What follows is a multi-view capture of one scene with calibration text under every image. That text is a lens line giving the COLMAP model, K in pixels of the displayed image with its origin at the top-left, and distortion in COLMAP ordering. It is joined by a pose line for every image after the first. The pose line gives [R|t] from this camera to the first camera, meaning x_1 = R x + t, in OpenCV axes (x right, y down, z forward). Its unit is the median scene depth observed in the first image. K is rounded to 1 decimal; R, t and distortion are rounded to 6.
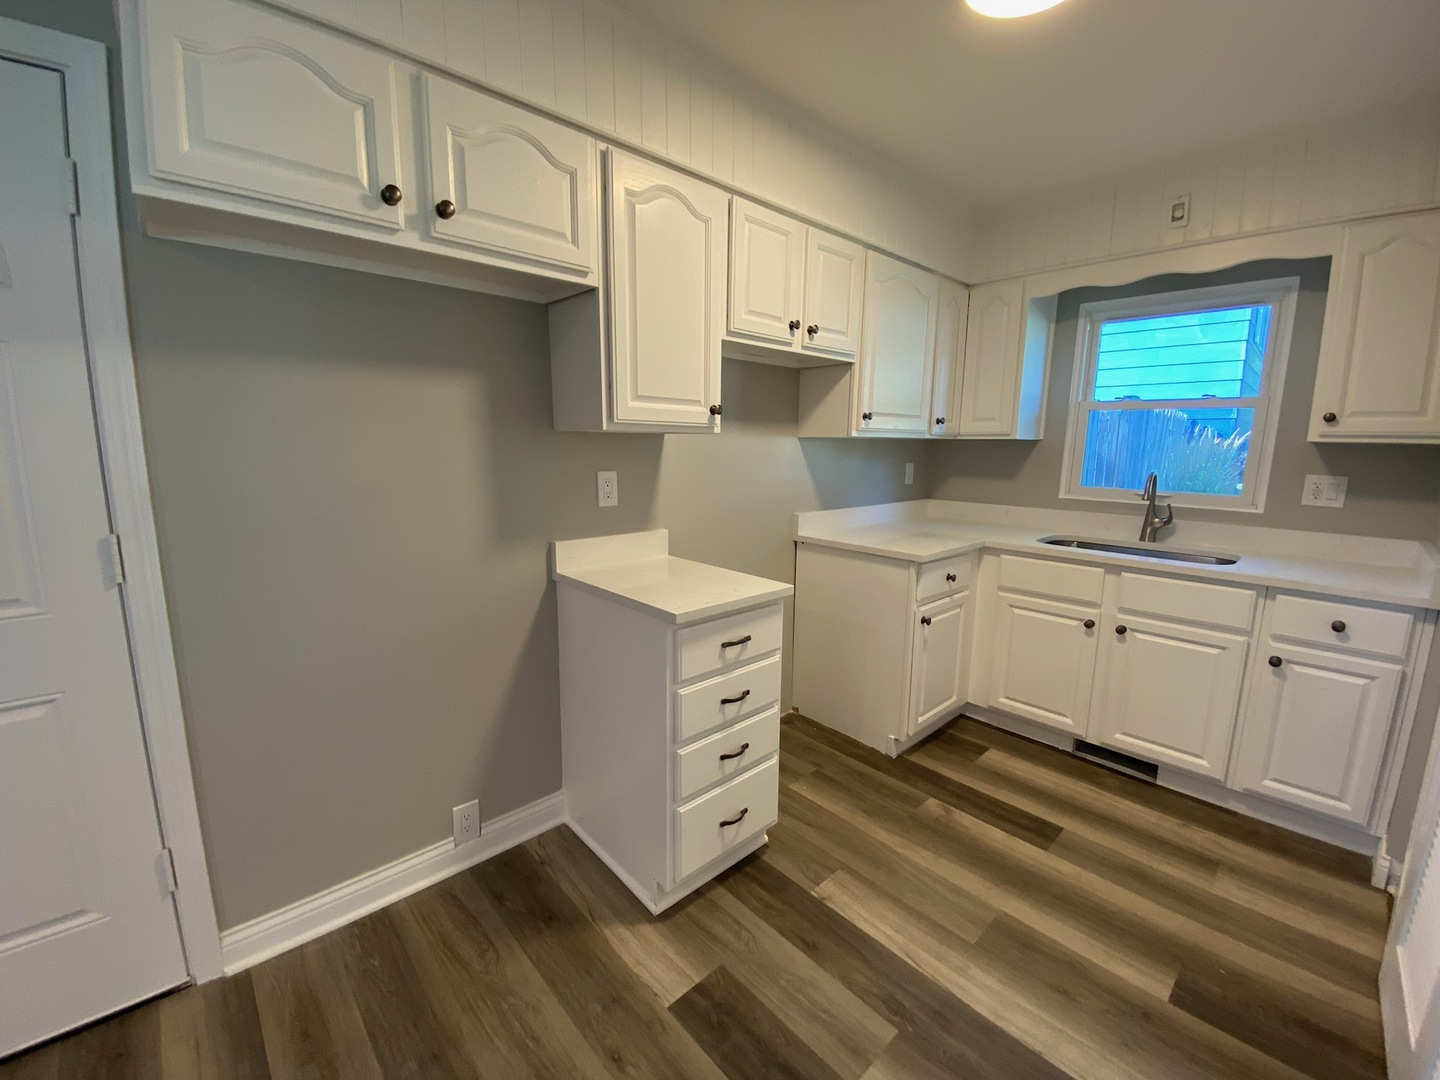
lens RADIAL K [[587.8, 0, 716.7], [0, 587.8, 535.8], [0, 0, 1]] dist [0.042327, -0.028202]
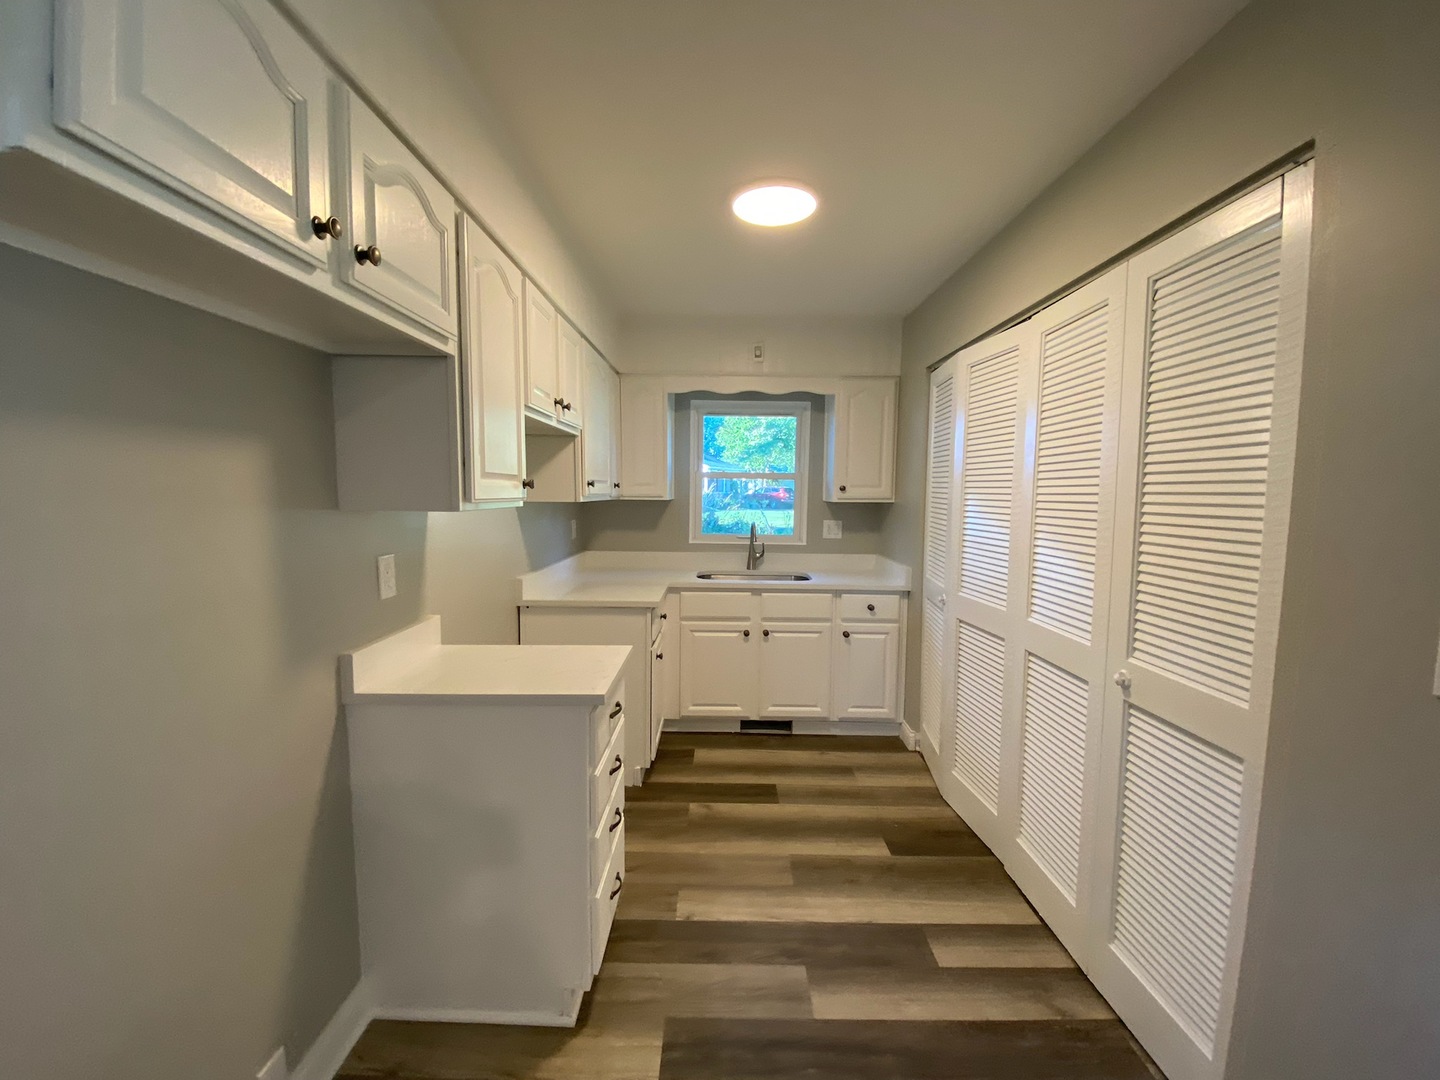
lens RADIAL K [[587.8, 0, 716.7], [0, 587.8, 535.8], [0, 0, 1]] dist [0.042327, -0.028202]
pose [[0.689982, -0.063242, 0.721058, -0.440791], [0.114903, 0.993114, -0.022848, -0.060590], [-0.714648, 0.098617, 0.692498, 0.088131]]
